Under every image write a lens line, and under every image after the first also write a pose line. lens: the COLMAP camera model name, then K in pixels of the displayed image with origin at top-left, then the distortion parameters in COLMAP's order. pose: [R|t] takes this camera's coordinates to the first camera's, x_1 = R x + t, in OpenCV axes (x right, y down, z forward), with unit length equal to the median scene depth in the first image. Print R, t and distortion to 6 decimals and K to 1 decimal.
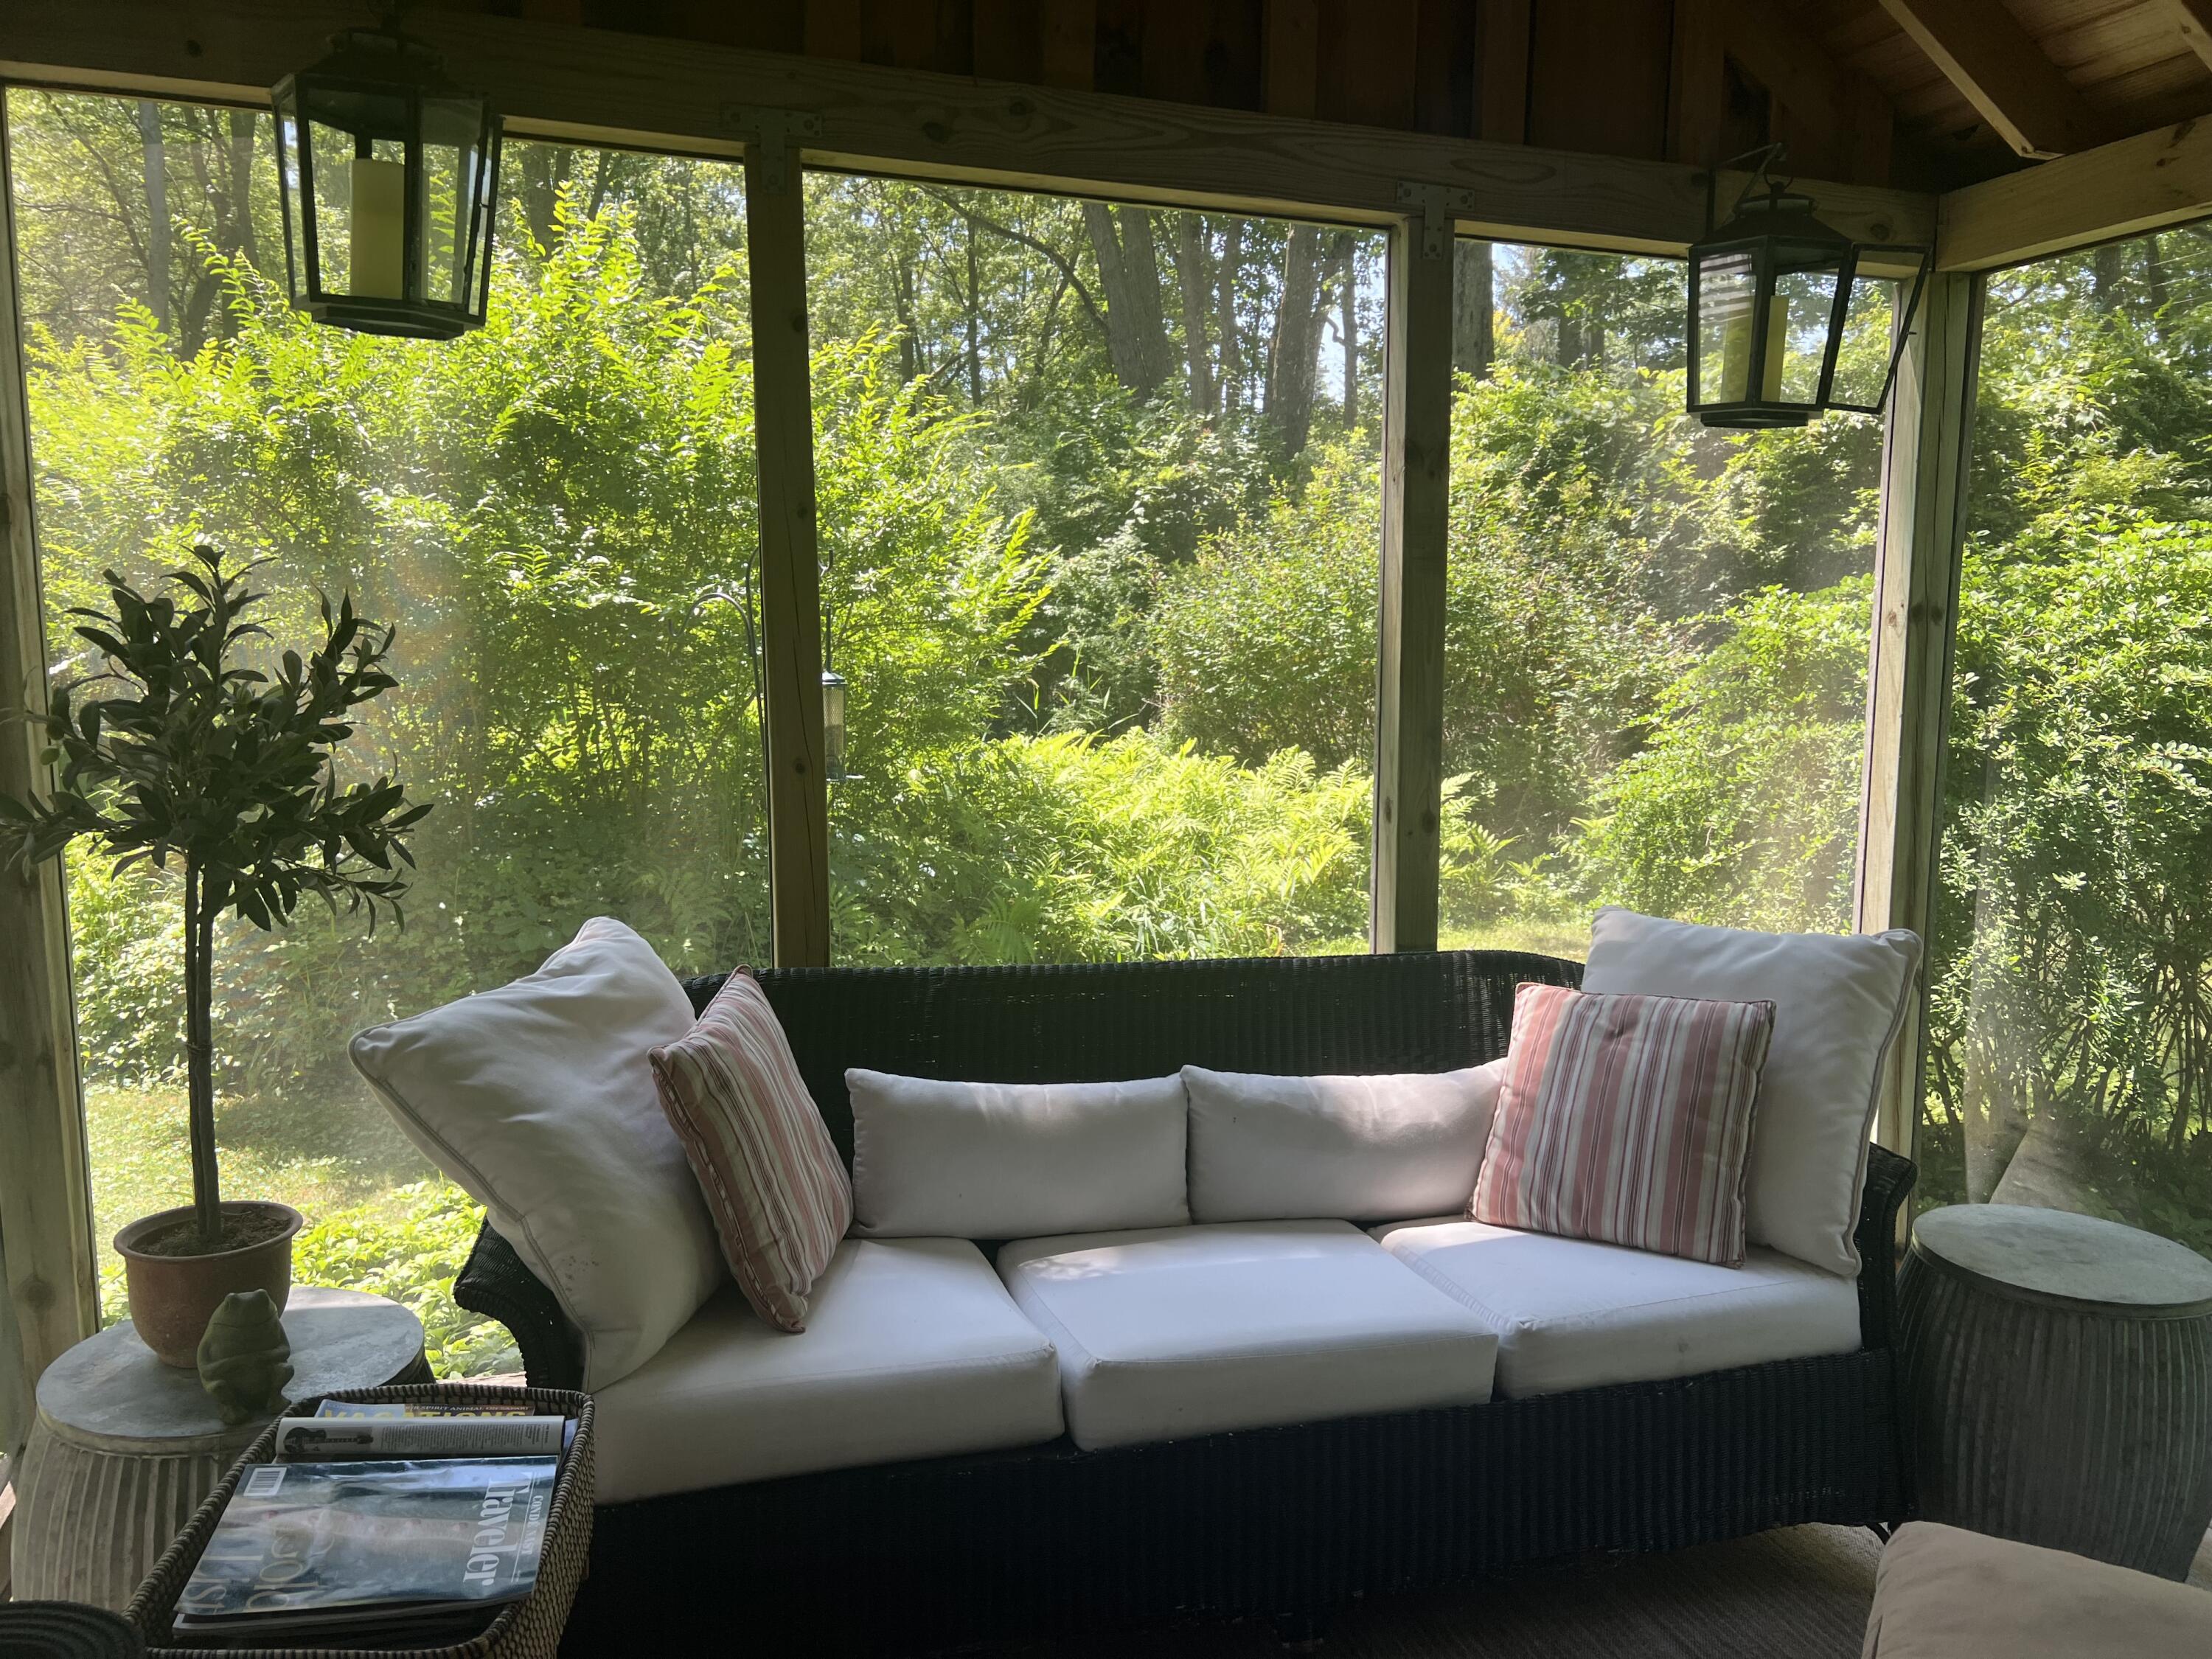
lens RADIAL K [[1655.9, 0, 1101.5], [0, 1655.9, 835.5], [0, 0, 1]] dist [0.042561, -0.056618]
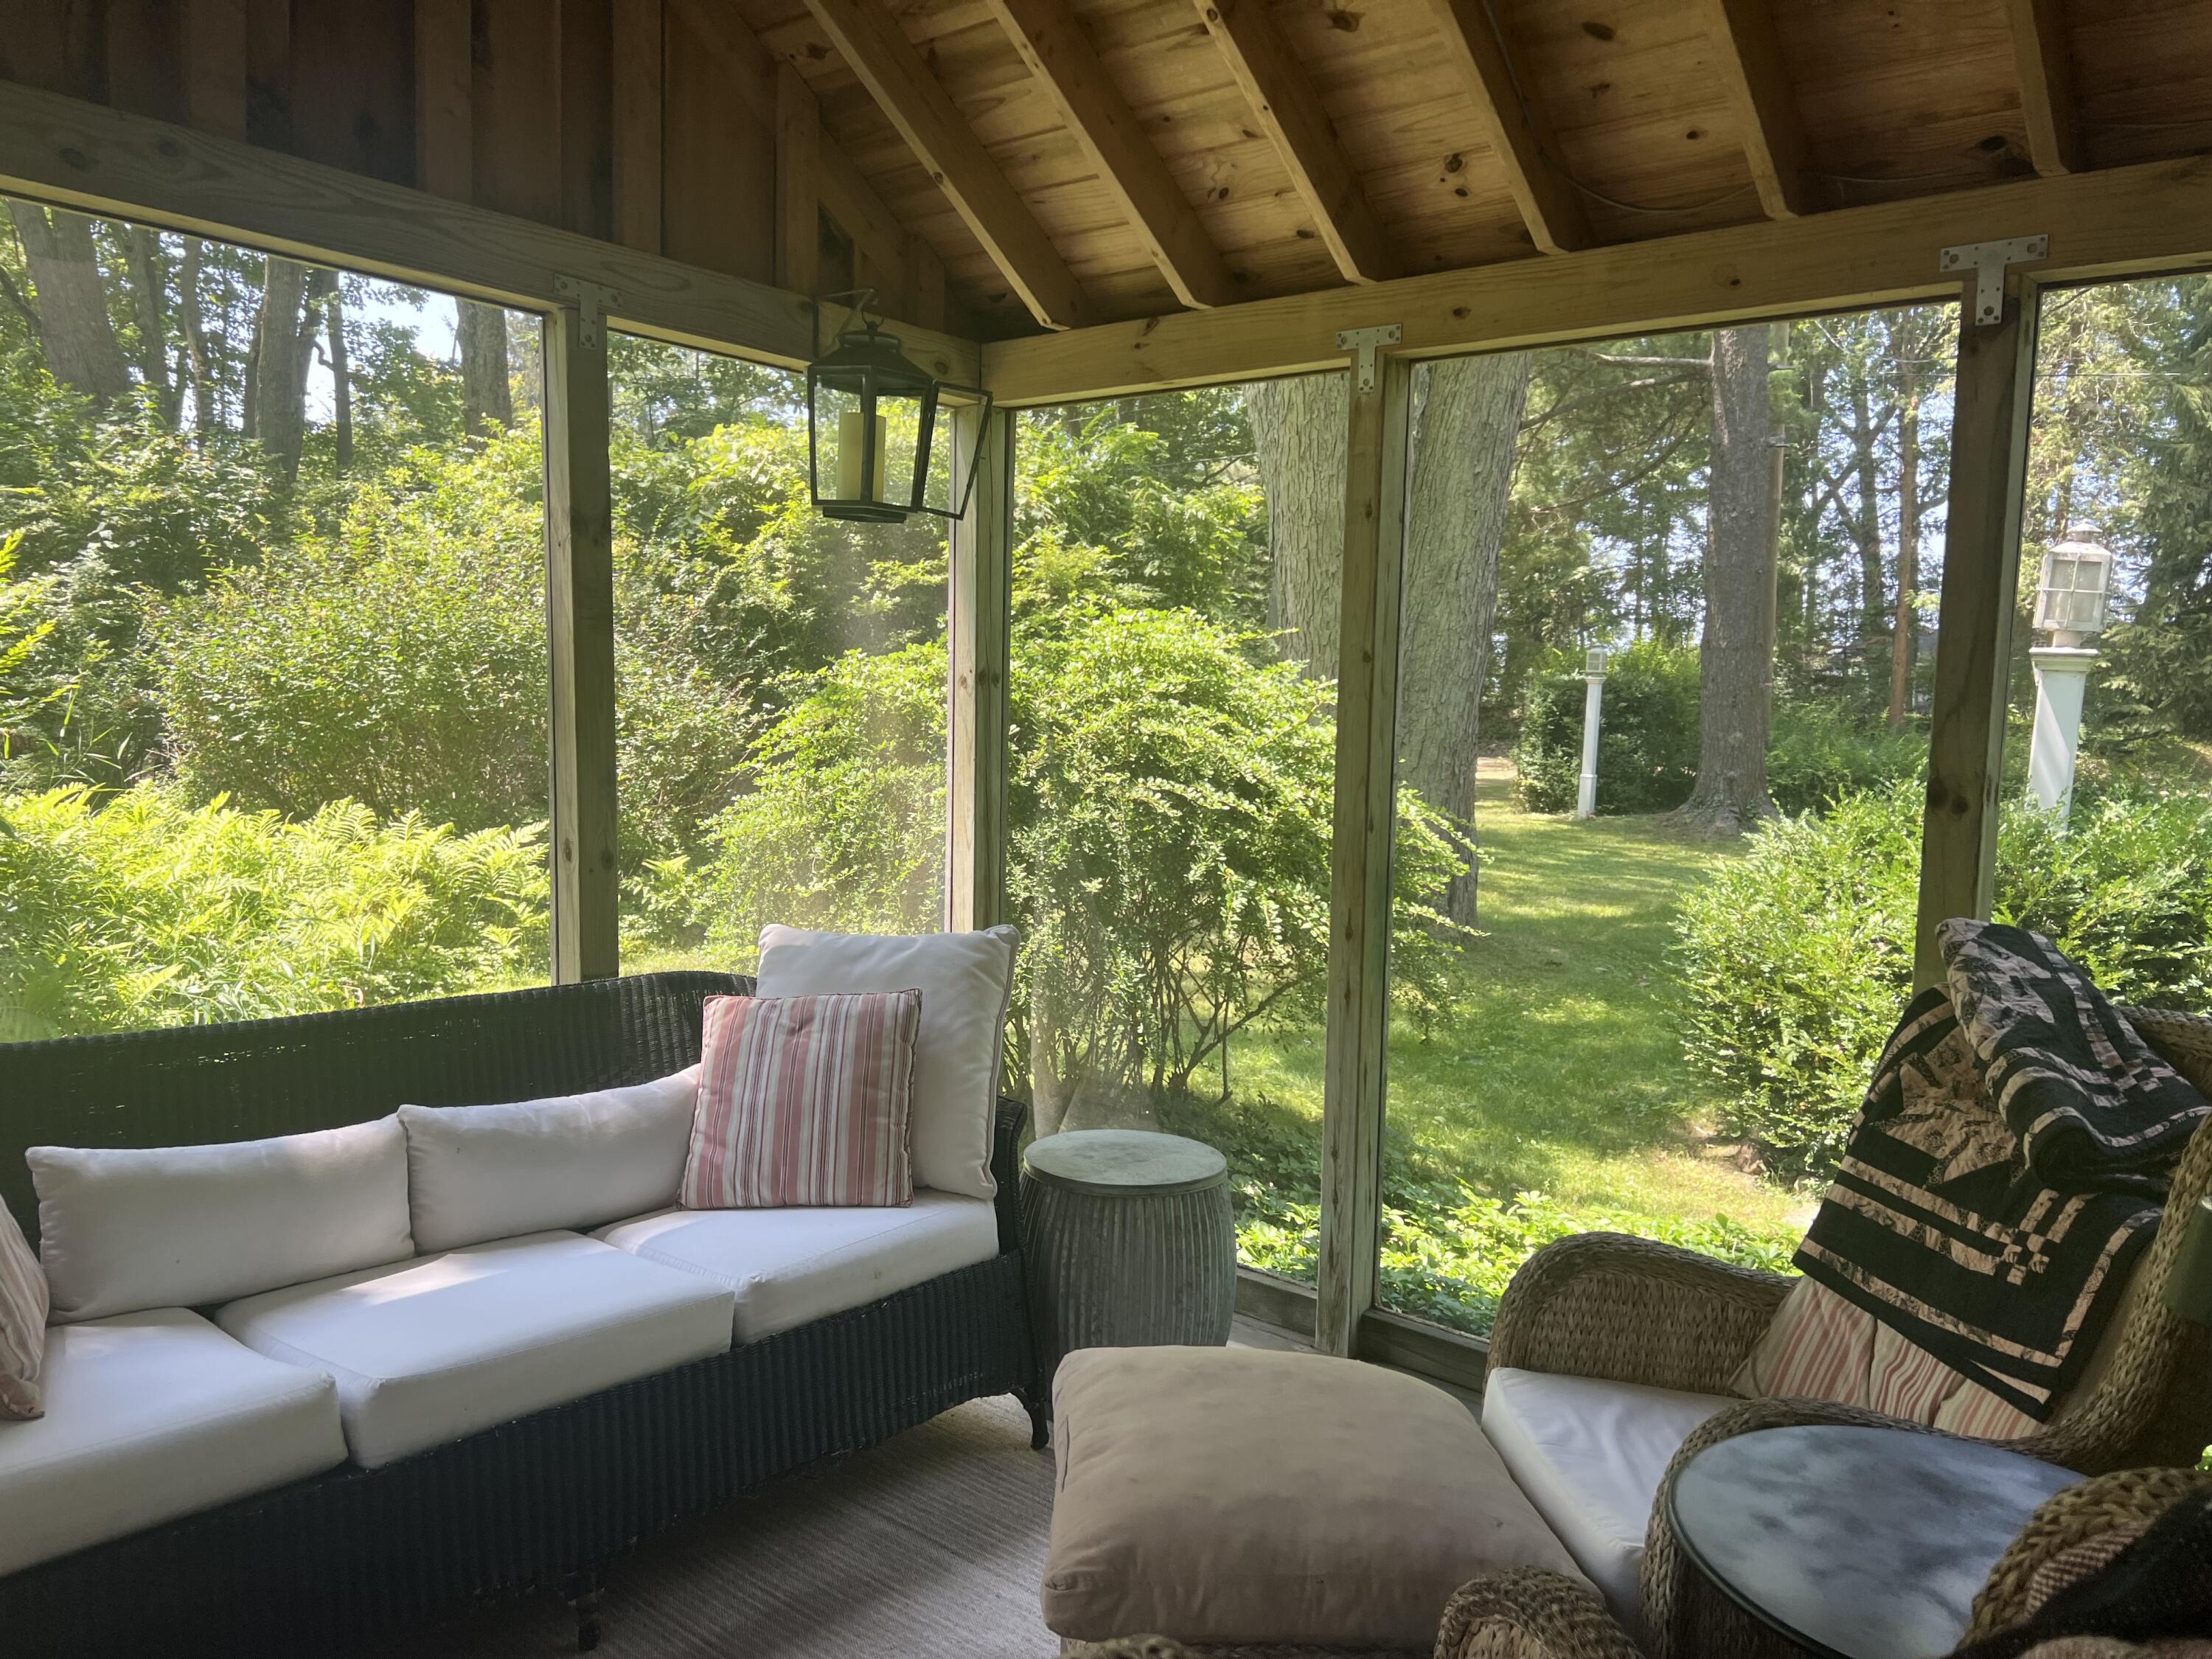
lens RADIAL K [[1655.7, 0, 1106.0], [0, 1655.7, 829.5], [0, 0, 1]] dist [0.096460, -0.171674]
pose [[0.838162, -0.032539, 0.544450, -0.102175], [0.050268, 0.998579, -0.017707, 0.006744], [-0.543100, 0.042210, 0.838606, -0.080231]]
